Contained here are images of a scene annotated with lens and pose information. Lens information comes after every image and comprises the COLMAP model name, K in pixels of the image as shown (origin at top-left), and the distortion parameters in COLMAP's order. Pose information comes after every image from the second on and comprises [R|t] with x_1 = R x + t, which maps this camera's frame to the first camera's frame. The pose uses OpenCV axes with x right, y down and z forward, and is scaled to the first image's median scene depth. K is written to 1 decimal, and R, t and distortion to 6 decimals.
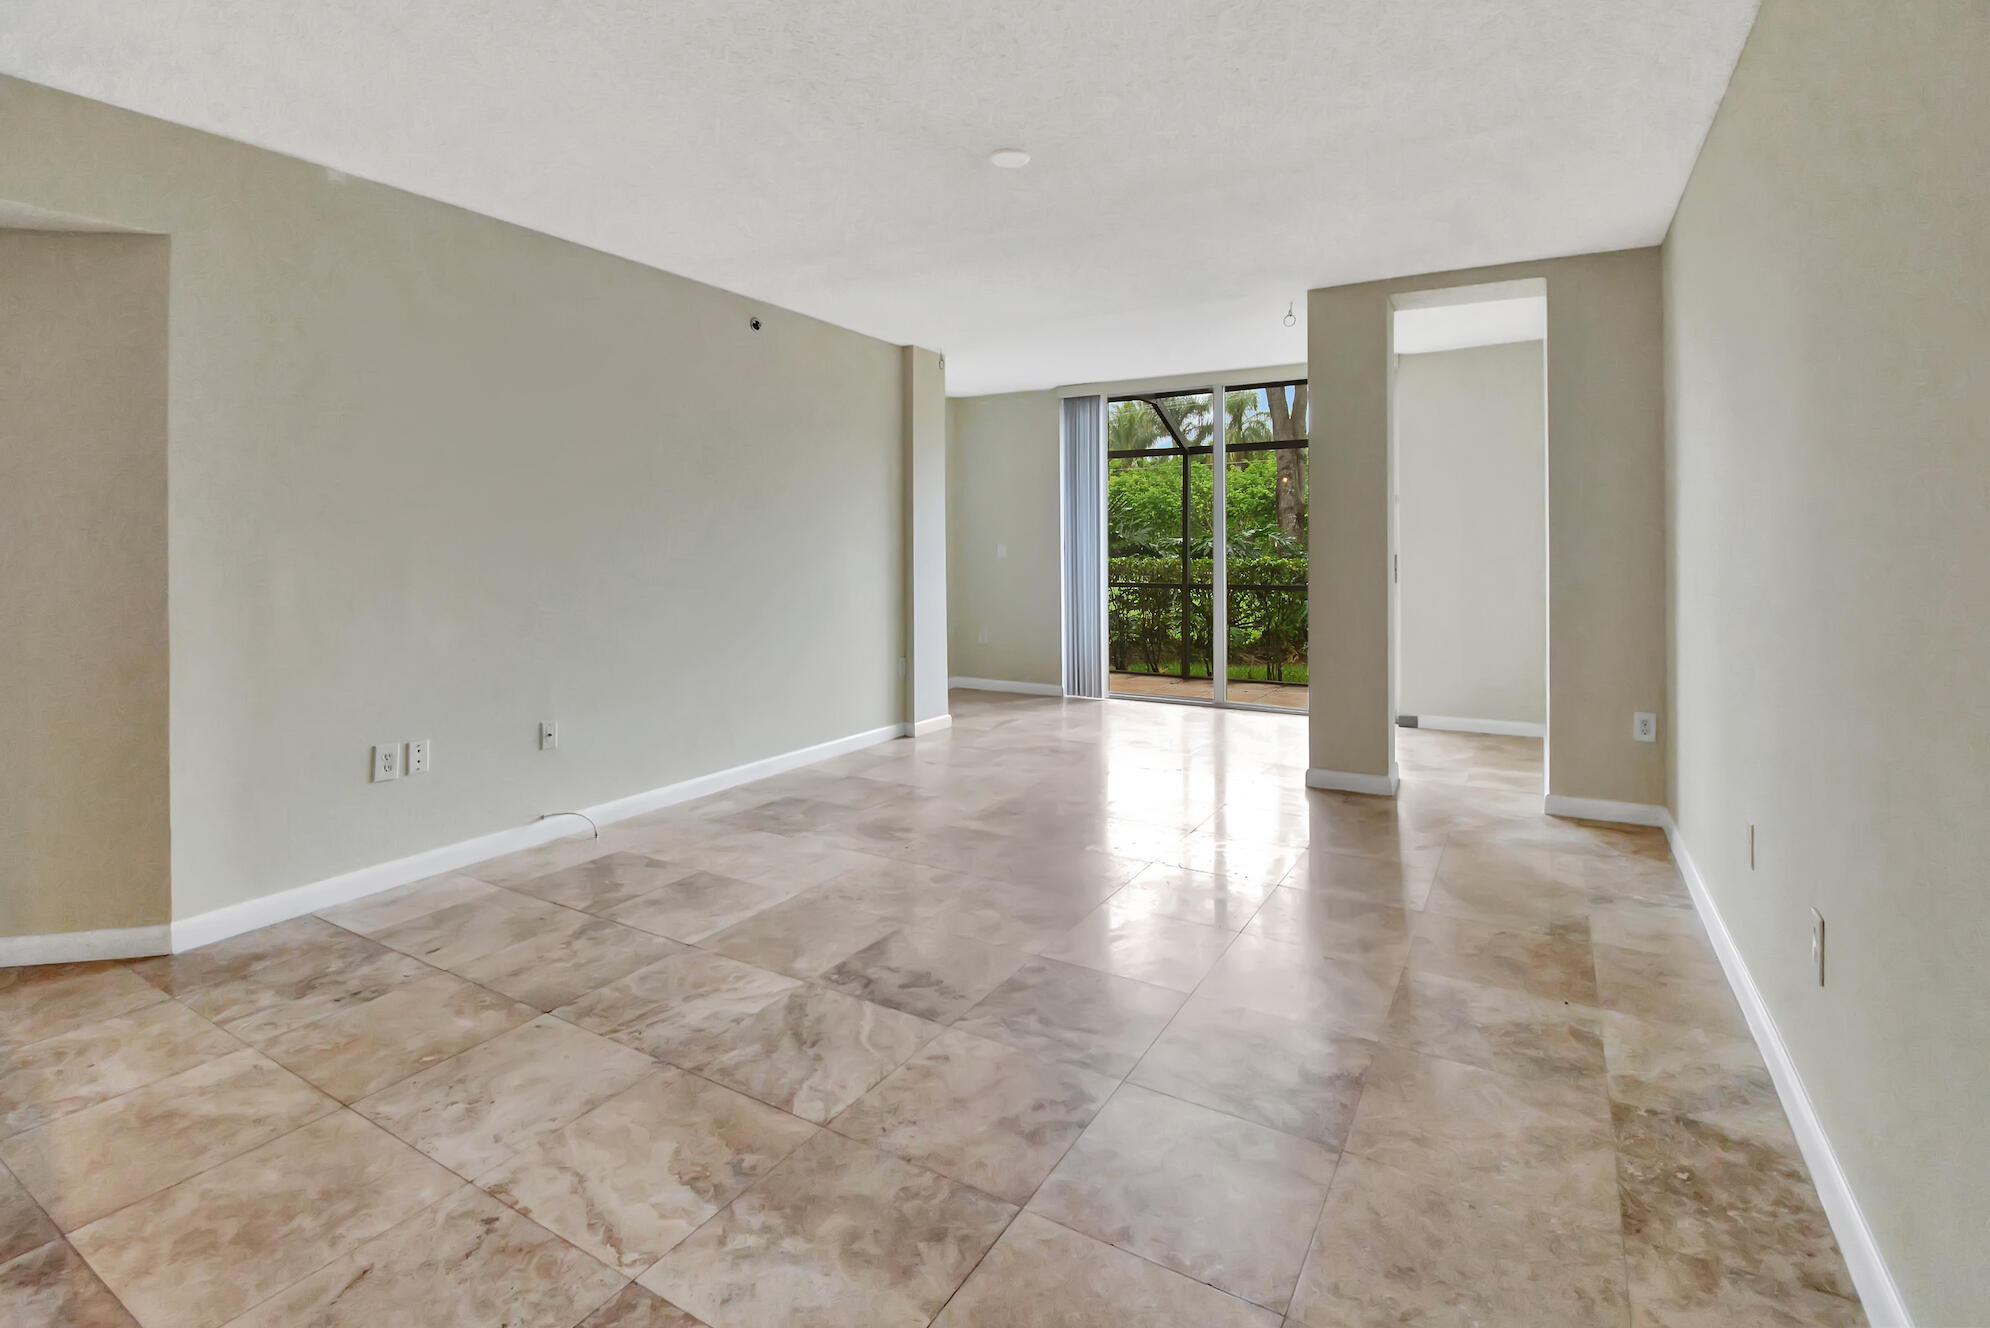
lens RADIAL K [[925.9, 0, 981.2], [0, 925.9, 550.0], [0, 0, 1]] dist [0.006604, -0.008875]
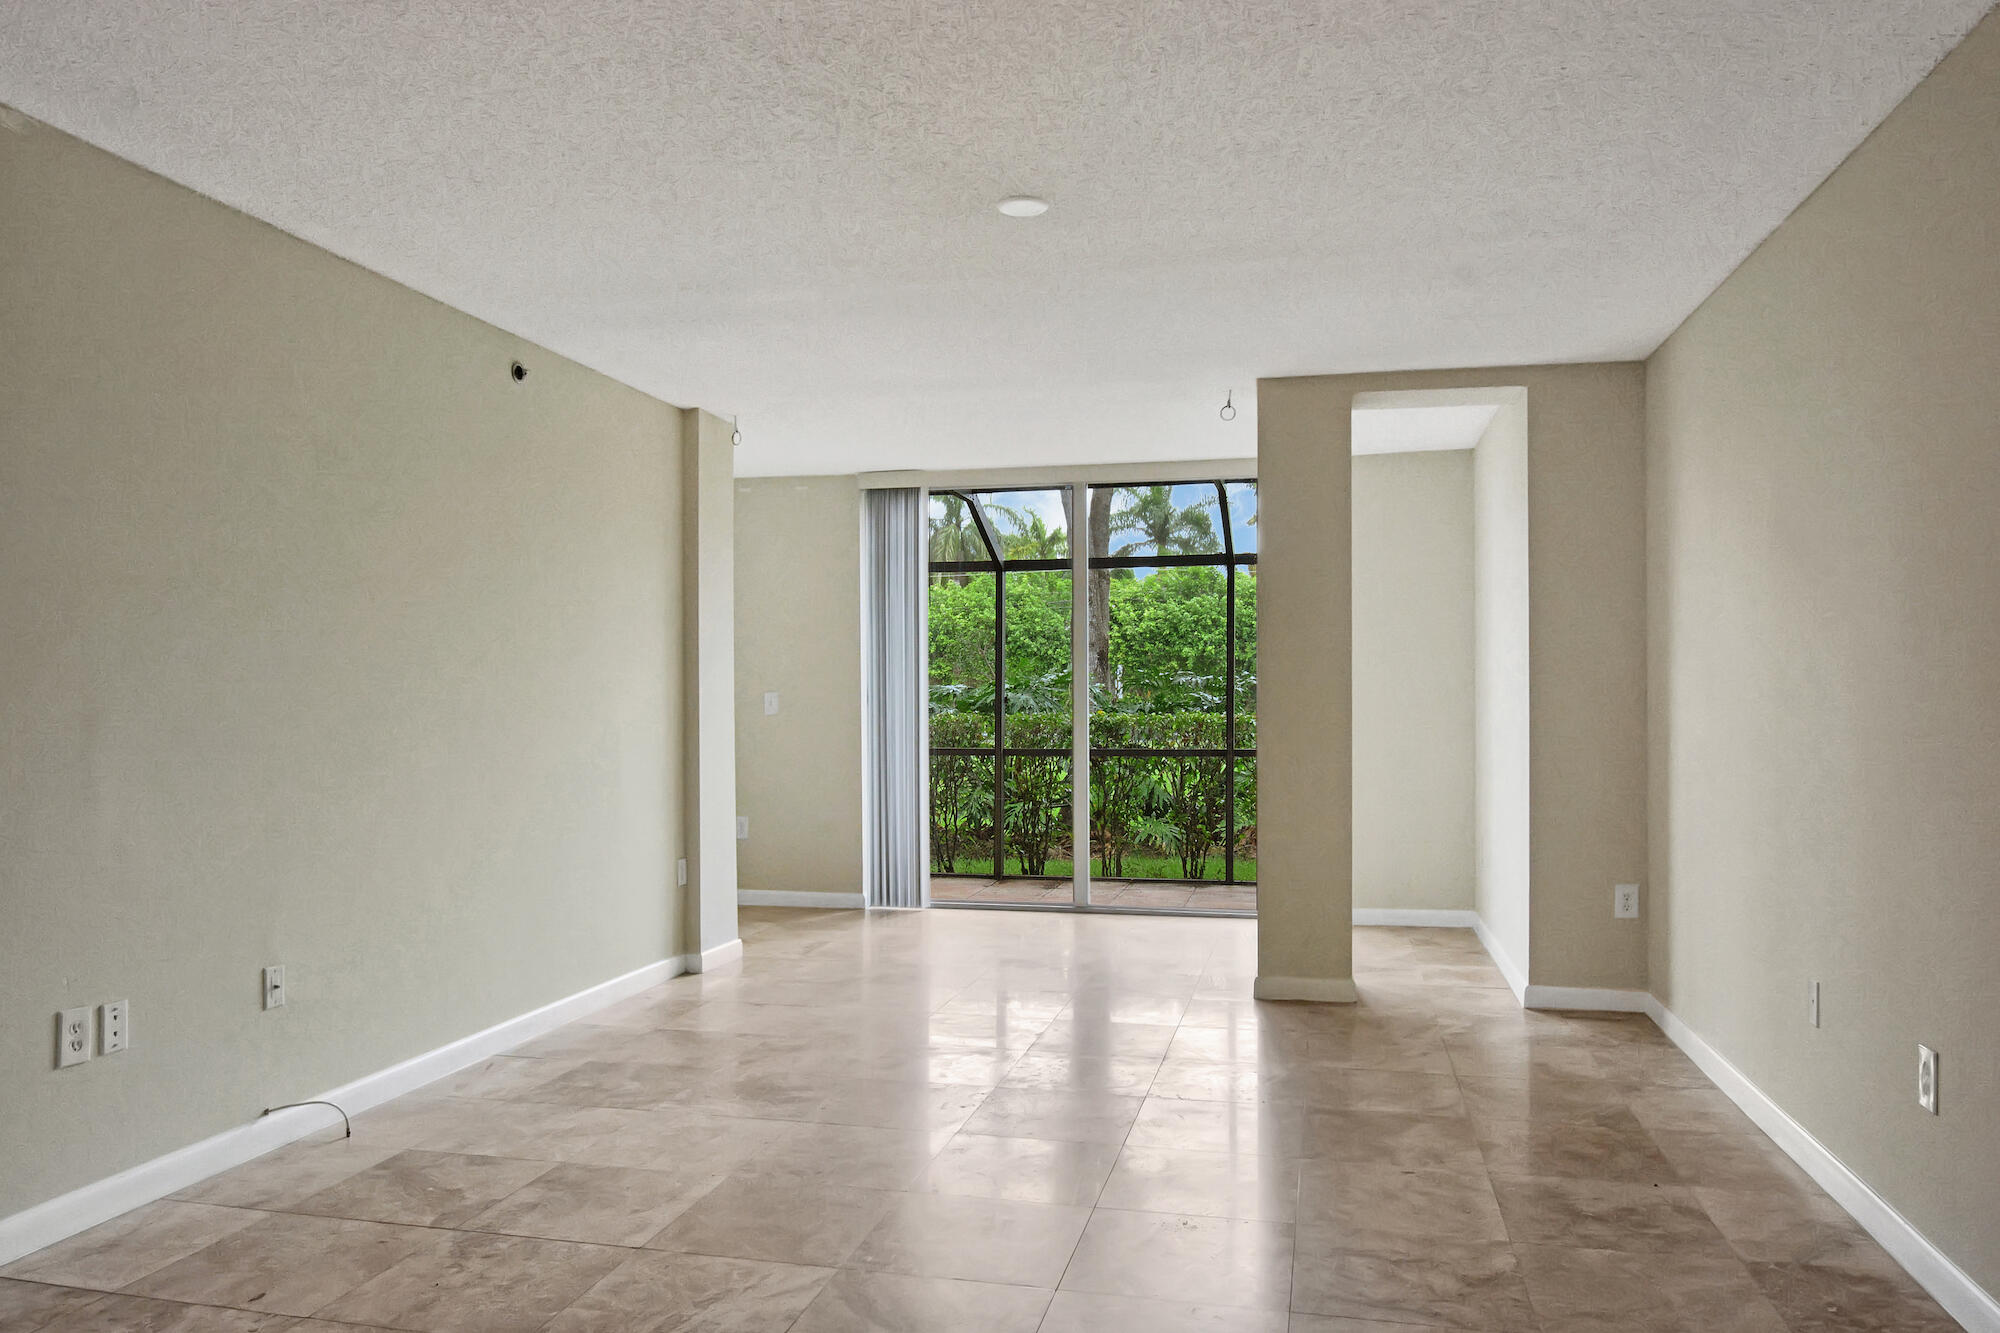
lens RADIAL K [[1378.3, 0, 998.8], [0, 1378.3, 705.1], [0, 0, 1]] dist [-0.010038, 0.000587]
pose [[0.955571, -0.002812, 0.294746, -0.262723], [0.002000, 0.999993, 0.003054, -0.002584], [-0.294753, -0.002329, 0.955571, -0.085498]]
